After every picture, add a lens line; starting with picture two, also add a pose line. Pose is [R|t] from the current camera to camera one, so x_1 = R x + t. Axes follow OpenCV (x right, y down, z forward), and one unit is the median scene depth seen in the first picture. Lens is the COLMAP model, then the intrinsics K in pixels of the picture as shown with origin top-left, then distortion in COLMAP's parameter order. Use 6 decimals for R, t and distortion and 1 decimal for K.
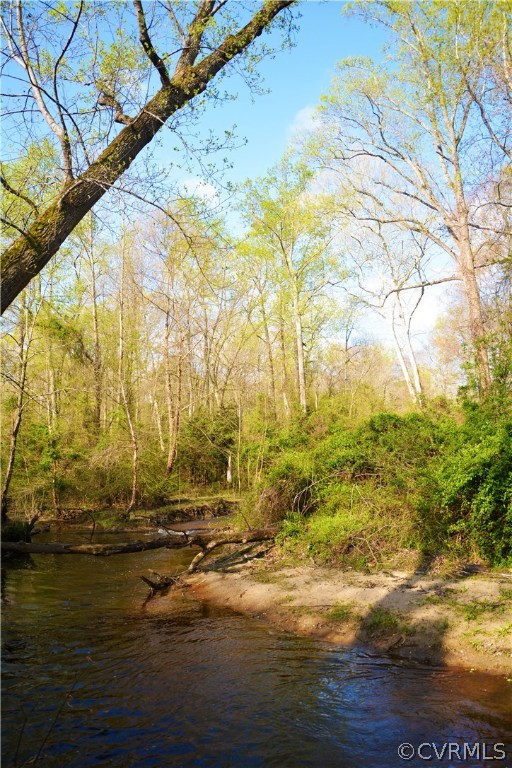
lens RADIAL K [[593.3, 0, 256.0], [0, 593.3, 384.0], [0, 0, 1]] dist [-0.122222, 0.002491]
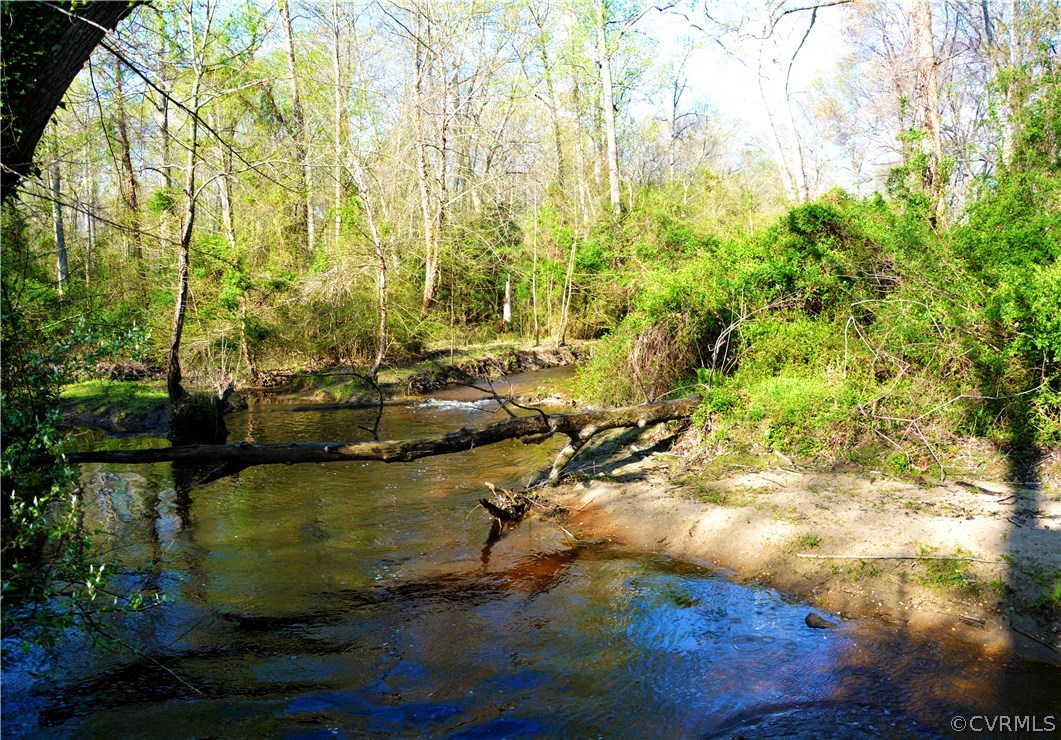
lens RADIAL K [[823.5, 0, 530.5], [0, 823.5, 370.0], [0, 0, 1]] dist [-0.108248, 0.000944]
pose [[0.998847, -0.014801, 0.045671, -0.091641], [0.004428, 0.975638, 0.219344, 0.027949], [-0.047804, -0.218888, 0.974578, 0.151379]]
